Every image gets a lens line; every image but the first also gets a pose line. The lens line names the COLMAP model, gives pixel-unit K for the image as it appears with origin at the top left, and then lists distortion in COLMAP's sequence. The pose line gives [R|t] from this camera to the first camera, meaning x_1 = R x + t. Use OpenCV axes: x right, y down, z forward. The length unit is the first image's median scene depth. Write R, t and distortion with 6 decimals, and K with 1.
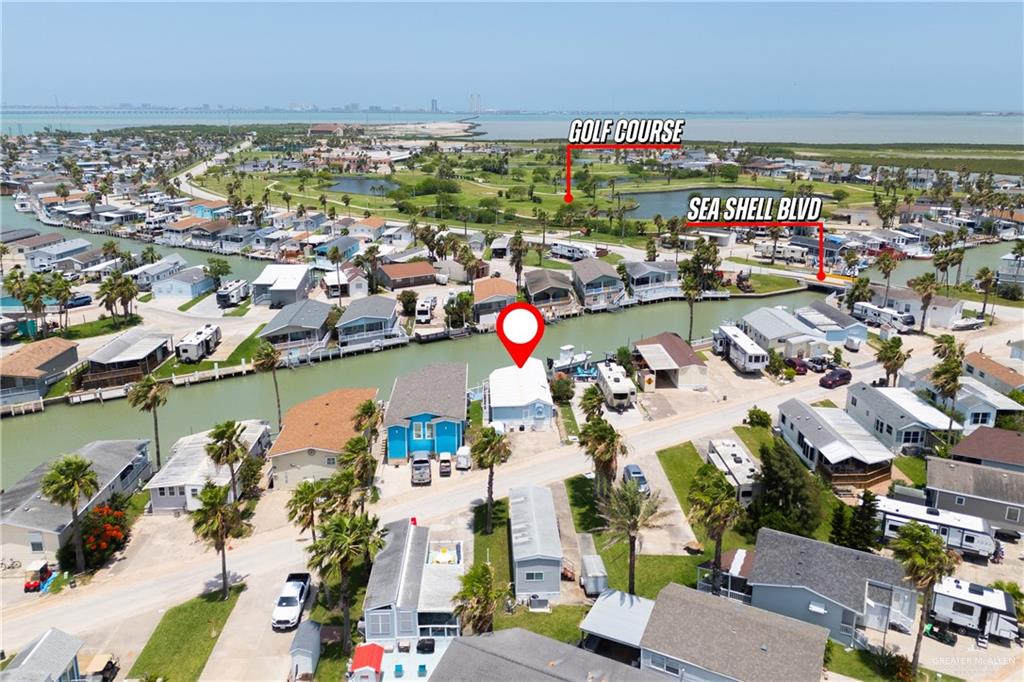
lens RADIAL K [[751.8, 0, 515.8], [0, 751.8, 338.5], [0, 0, 1]] dist [0.122511, -0.127520]
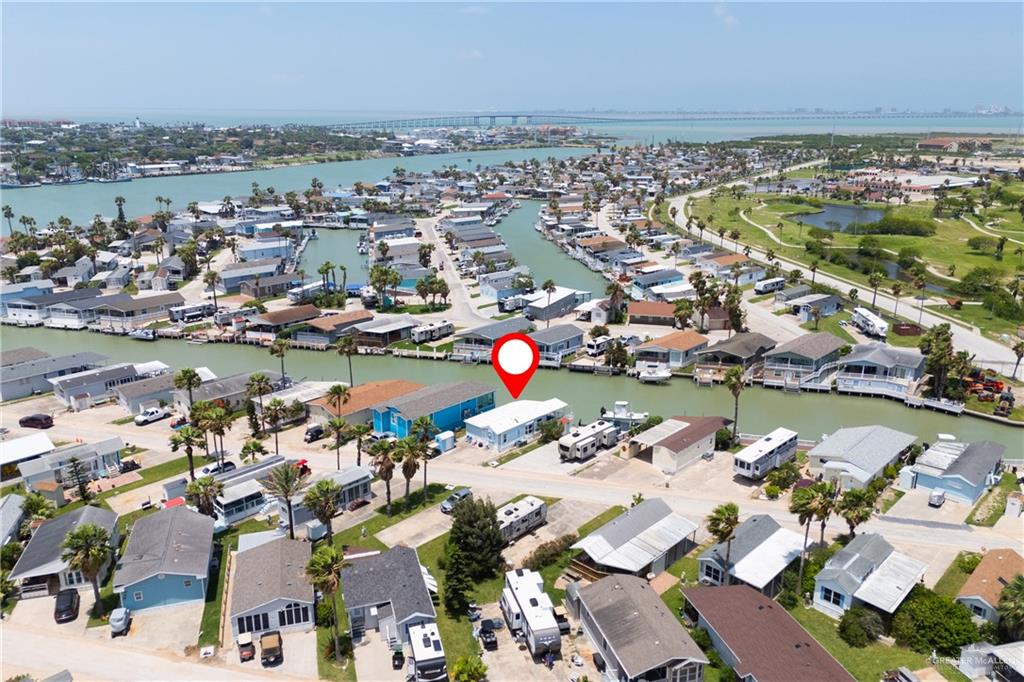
lens RADIAL K [[753.9, 0, 513.6], [0, 753.9, 374.3], [0, 0, 1]] dist [0.116307, -0.128117]
pose [[0.682607, 0.244087, -0.688817, 0.638532], [-0.215203, 0.967915, 0.129725, -0.124013], [0.698380, 0.059684, 0.713234, 0.086819]]
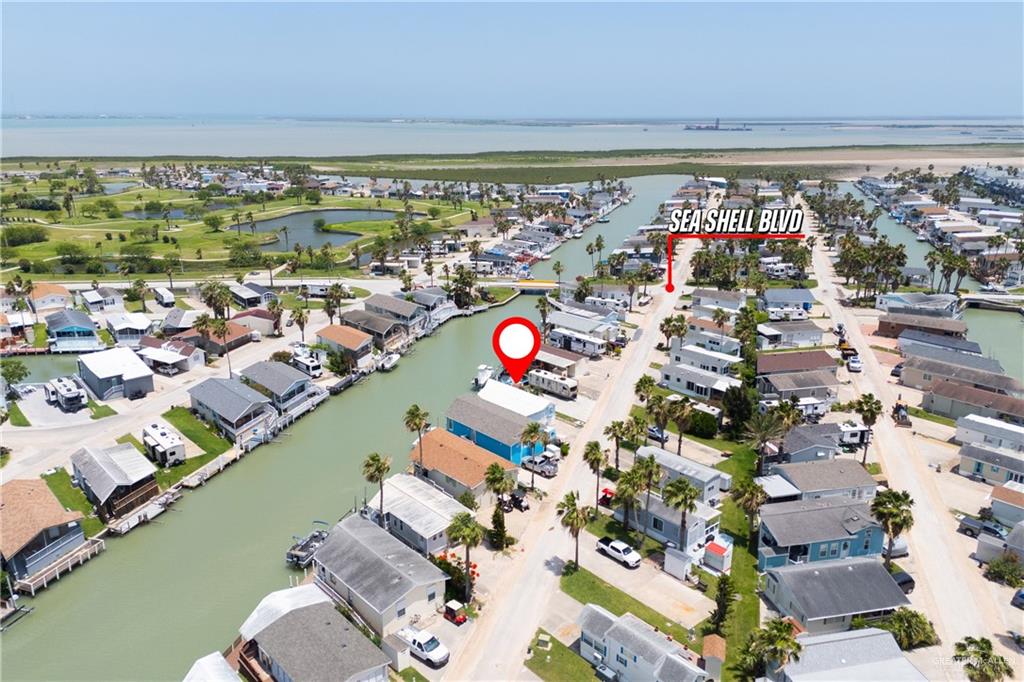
lens RADIAL K [[753.9, 0, 513.6], [0, 753.9, 374.3], [0, 0, 1]] dist [0.116307, -0.128117]
pose [[0.767533, -0.215990, 0.603524, -0.589555], [0.191974, 0.975760, 0.105064, -0.088930], [-0.611588, 0.035221, 0.790392, -0.030931]]
